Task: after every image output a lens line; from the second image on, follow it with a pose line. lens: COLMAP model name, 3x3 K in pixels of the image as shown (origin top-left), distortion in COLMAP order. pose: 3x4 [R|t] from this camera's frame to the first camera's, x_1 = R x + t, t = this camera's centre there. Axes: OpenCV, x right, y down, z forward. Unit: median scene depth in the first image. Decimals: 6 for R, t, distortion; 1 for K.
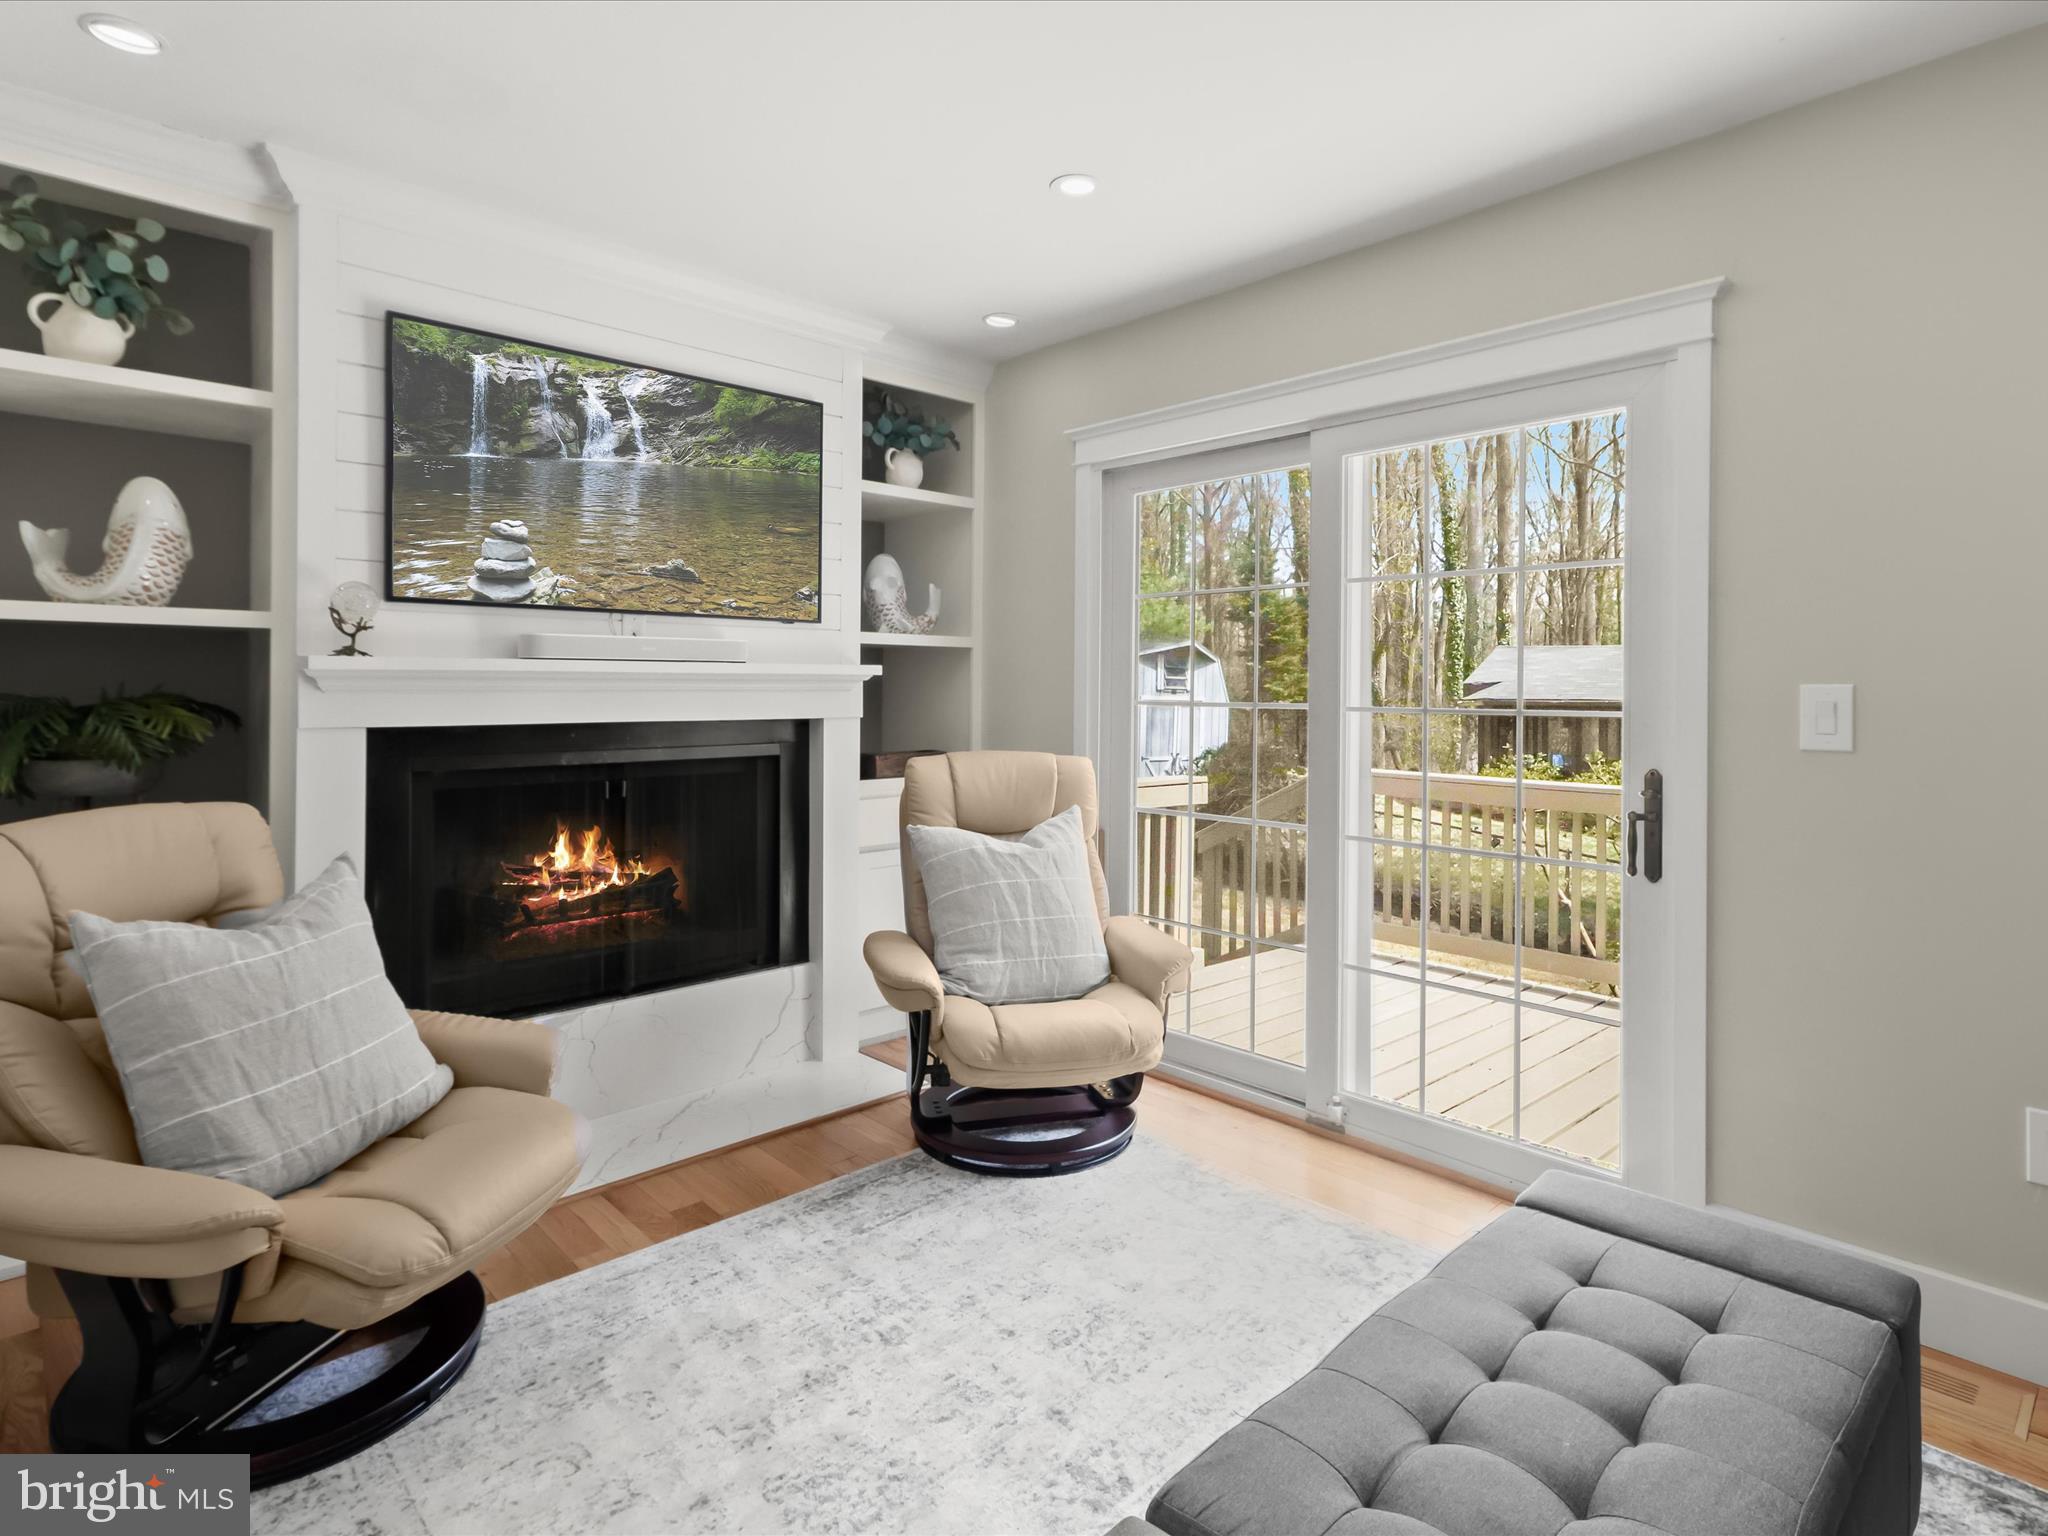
lens RADIAL K [[1077.0, 0, 1031.0], [0, 1077.0, 711.9], [0, 0, 1]] dist [-0.001112, 0.001340]
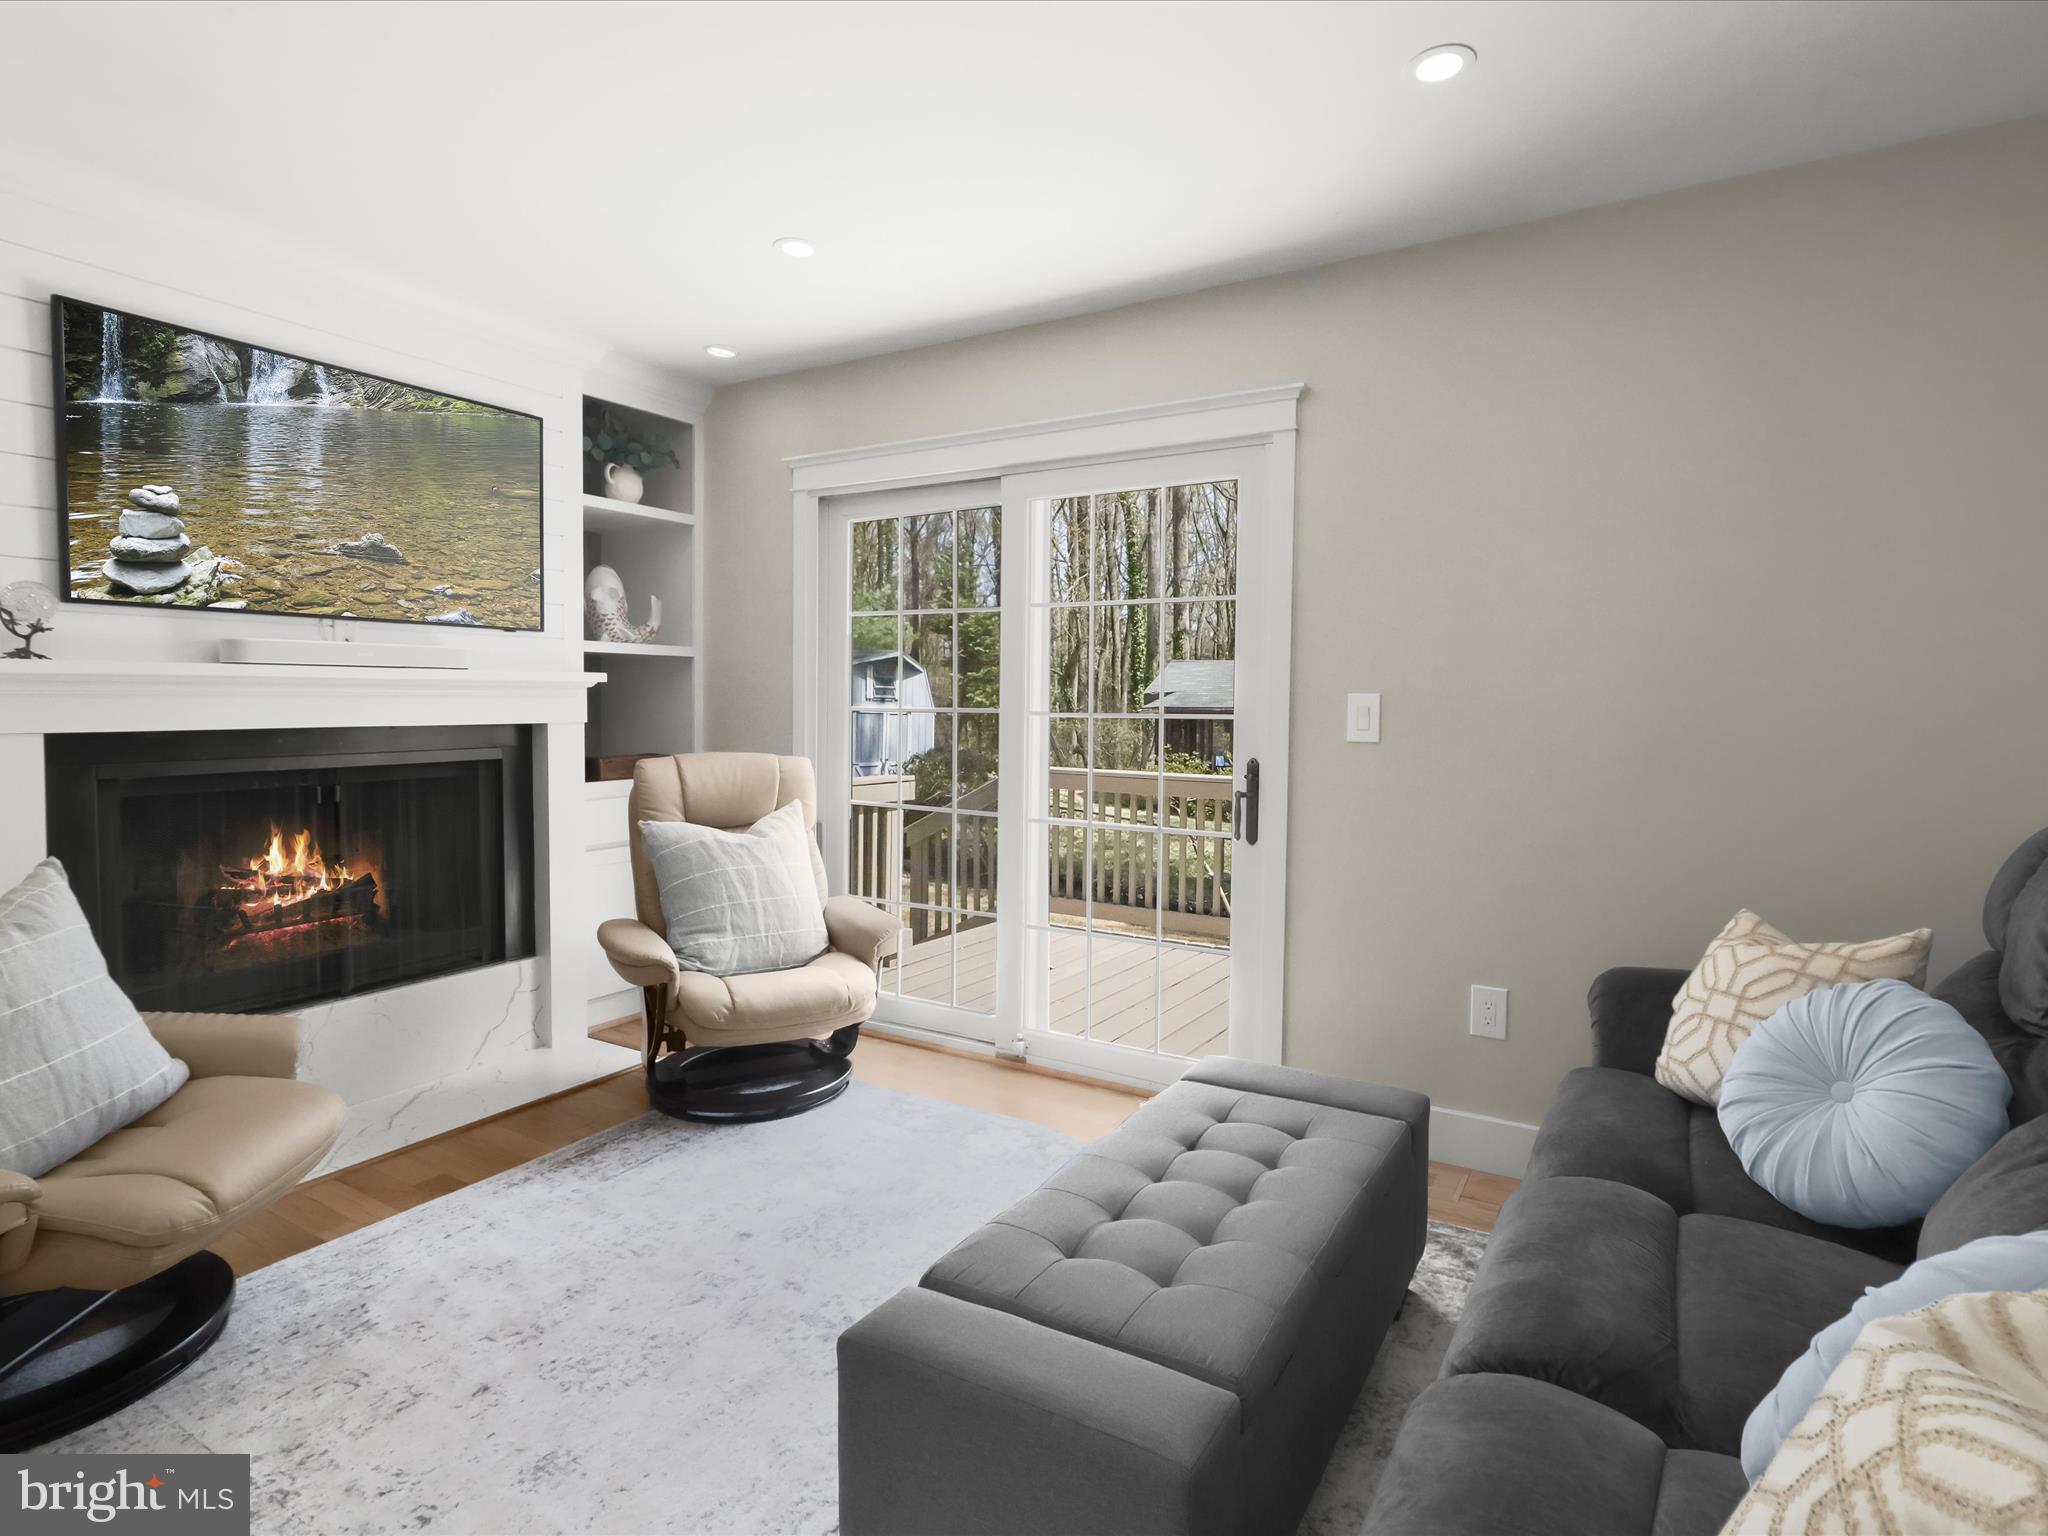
lens RADIAL K [[1077.0, 0, 1031.0], [0, 1077.0, 711.9], [0, 0, 1]] dist [-0.001112, 0.001340]
pose [[0.963980, -0.000633, 0.265972, -0.024353], [0.002852, 0.999964, -0.007956, 0.005774], [-0.265958, 0.008428, 0.963948, -0.164188]]
